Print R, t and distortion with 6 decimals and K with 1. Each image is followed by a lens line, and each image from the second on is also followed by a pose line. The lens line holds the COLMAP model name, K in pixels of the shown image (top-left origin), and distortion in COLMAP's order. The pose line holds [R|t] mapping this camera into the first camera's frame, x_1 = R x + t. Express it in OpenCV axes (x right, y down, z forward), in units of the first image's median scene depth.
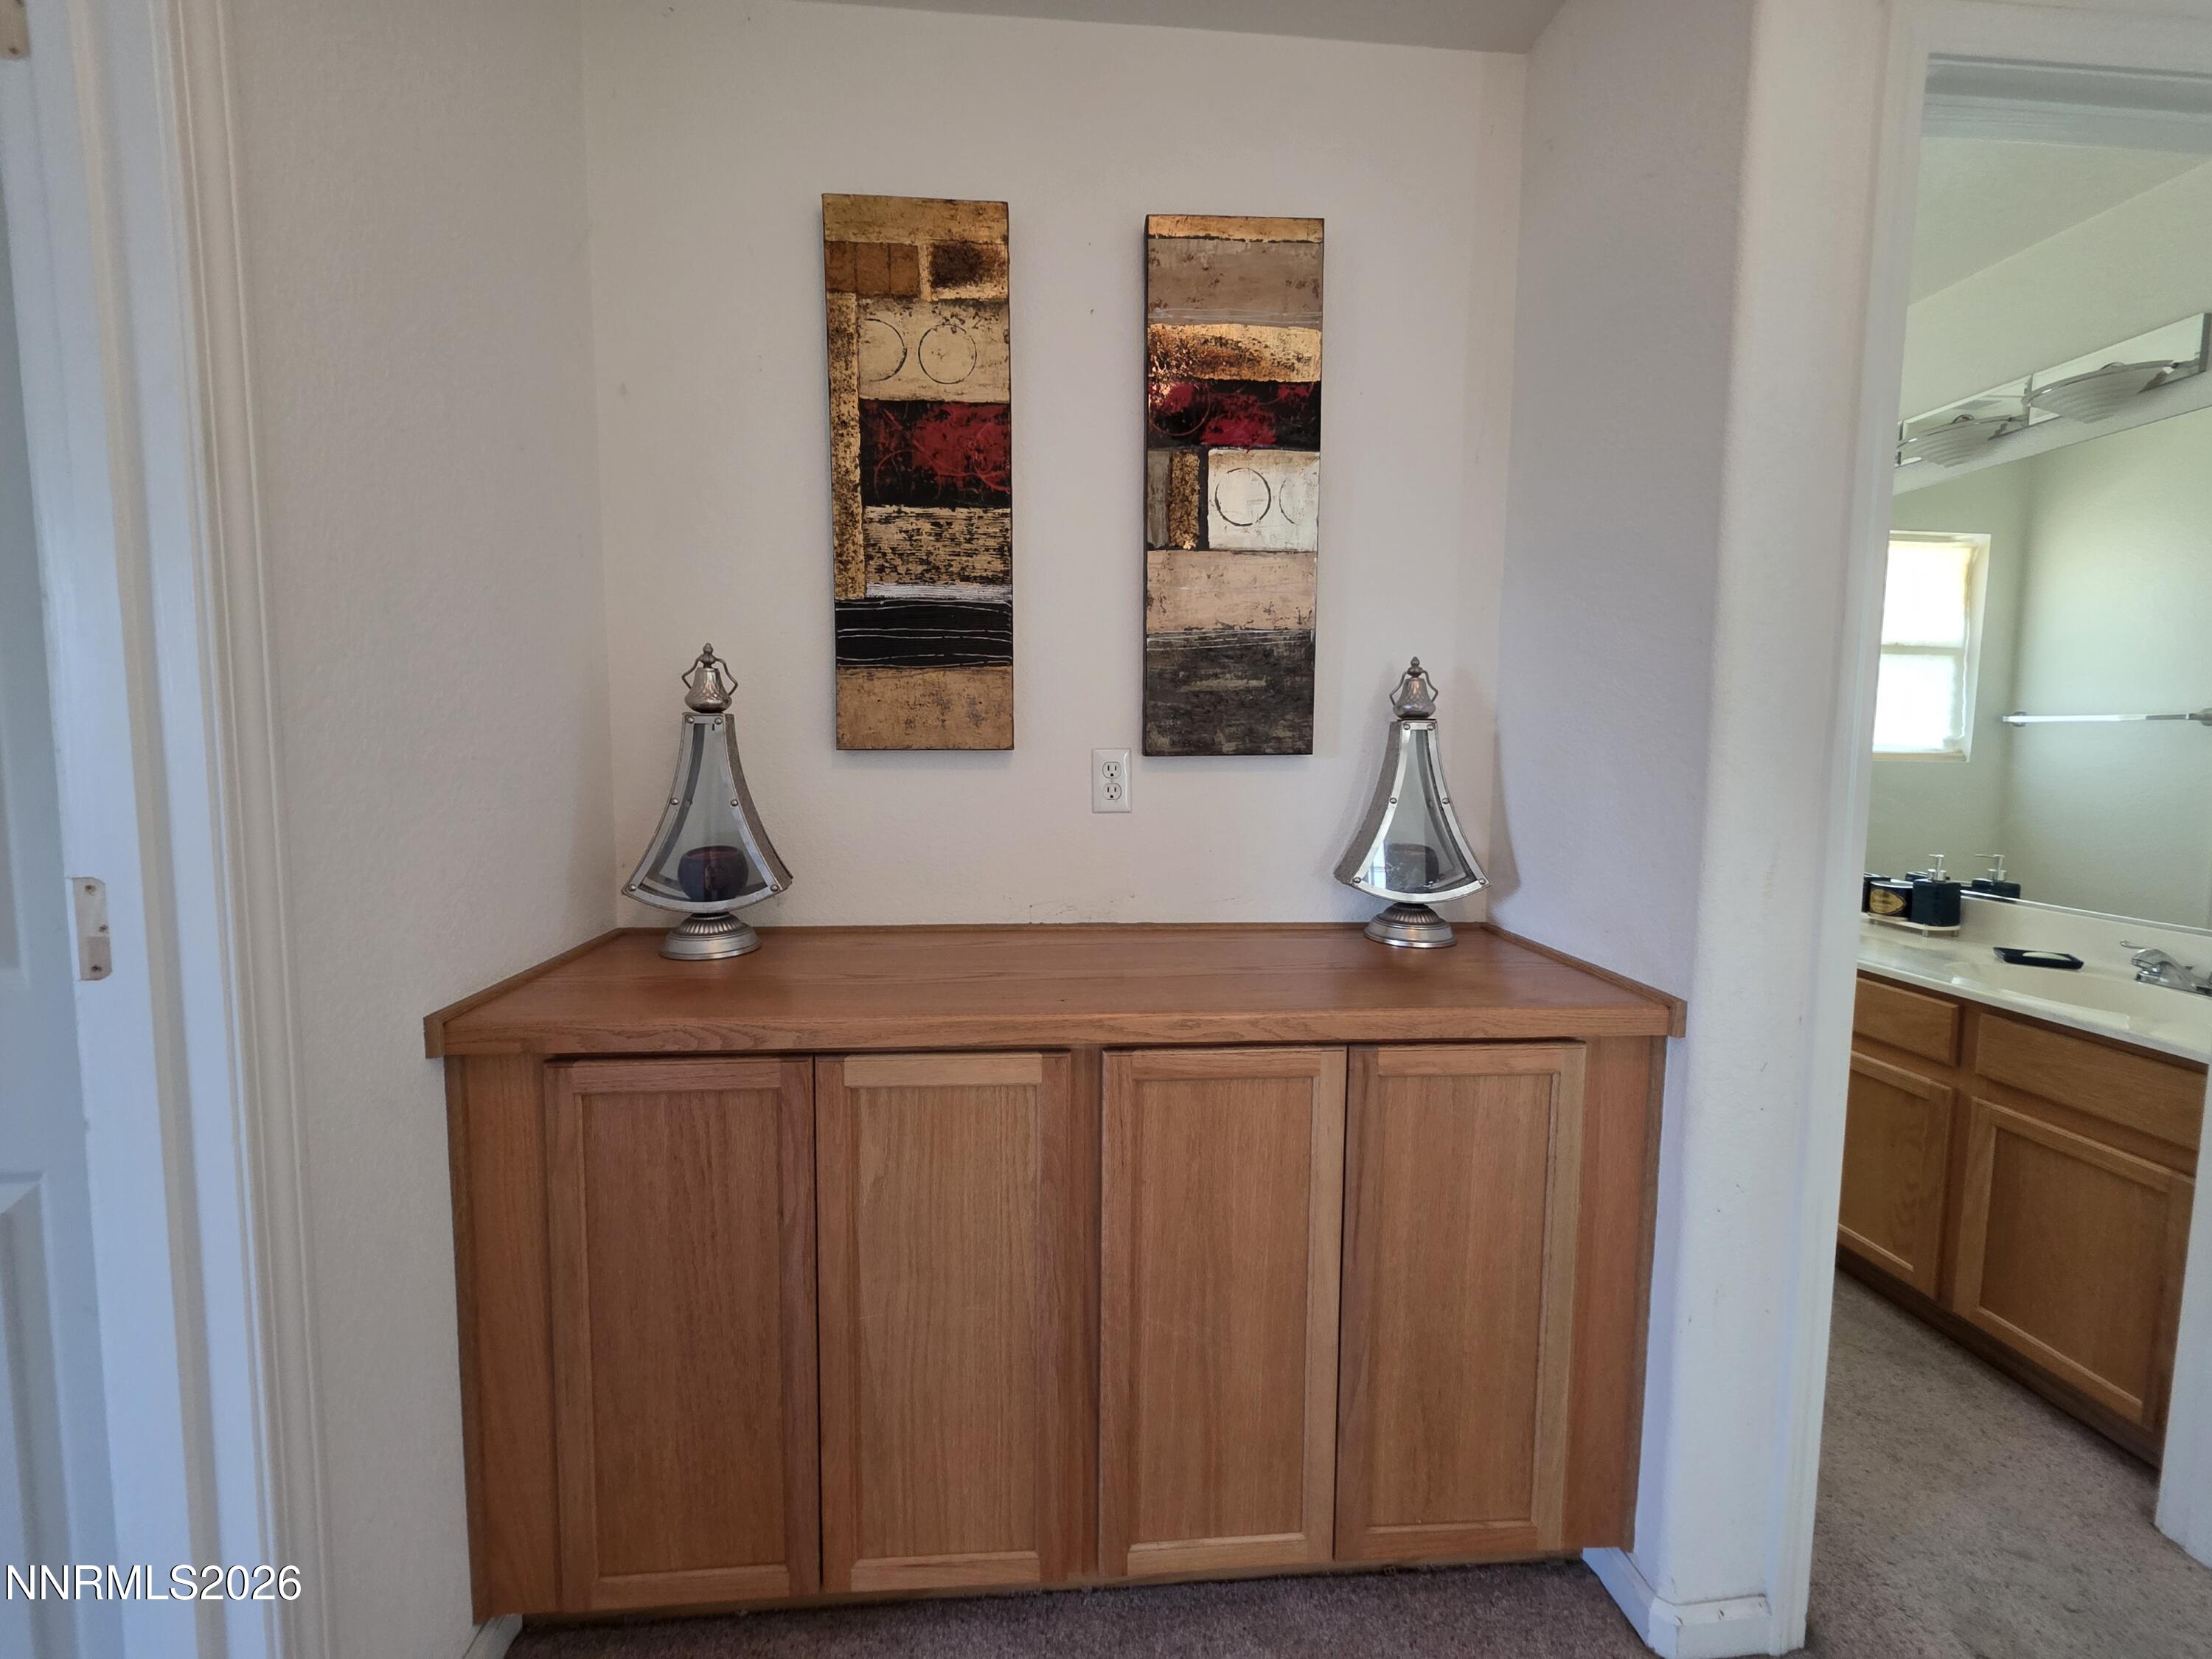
lens RADIAL K [[883.5, 0, 1101.4], [0, 883.5, 816.7], [0, 0, 1]] dist [0.003800, 0.000144]
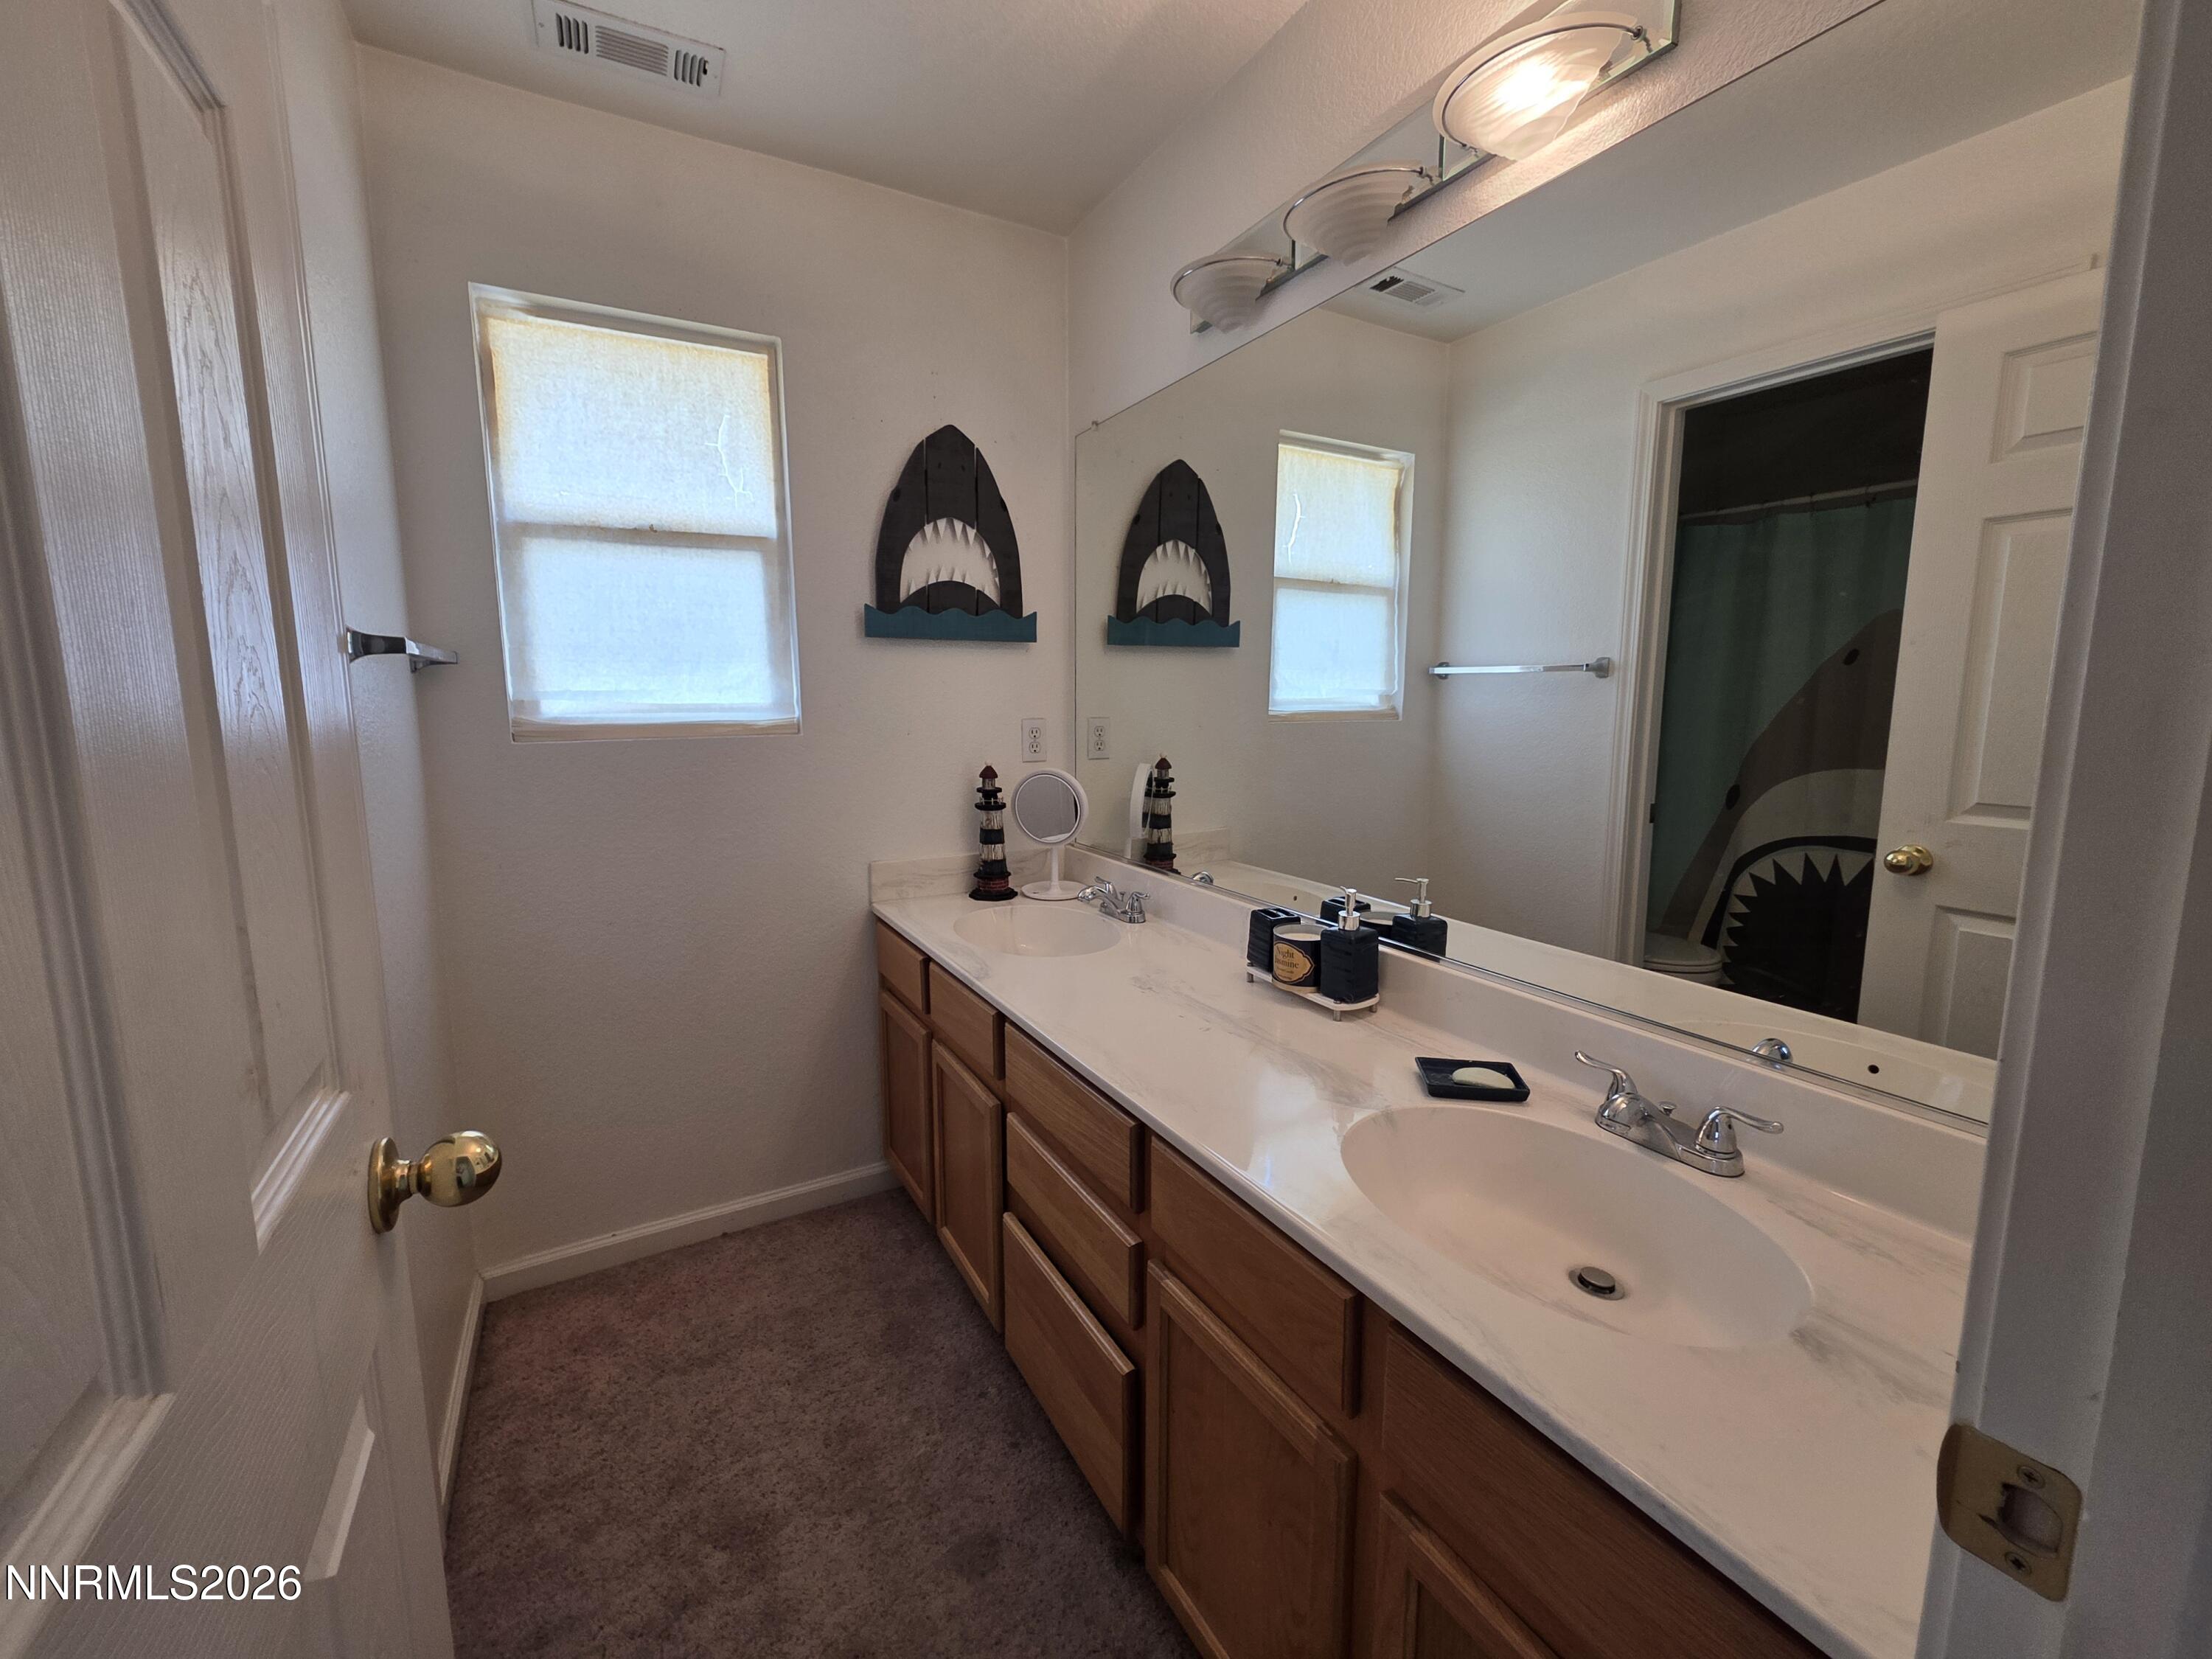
lens RADIAL K [[883.5, 0, 1101.4], [0, 883.5, 821.0], [0, 0, 1]] dist [0.003800, 0.000144]
pose [[0.907785, -0.071011, 0.413381, 0.347812], [0.046622, 0.996540, 0.068803, -0.036510], [-0.416837, -0.043186, 0.907955, 0.333139]]
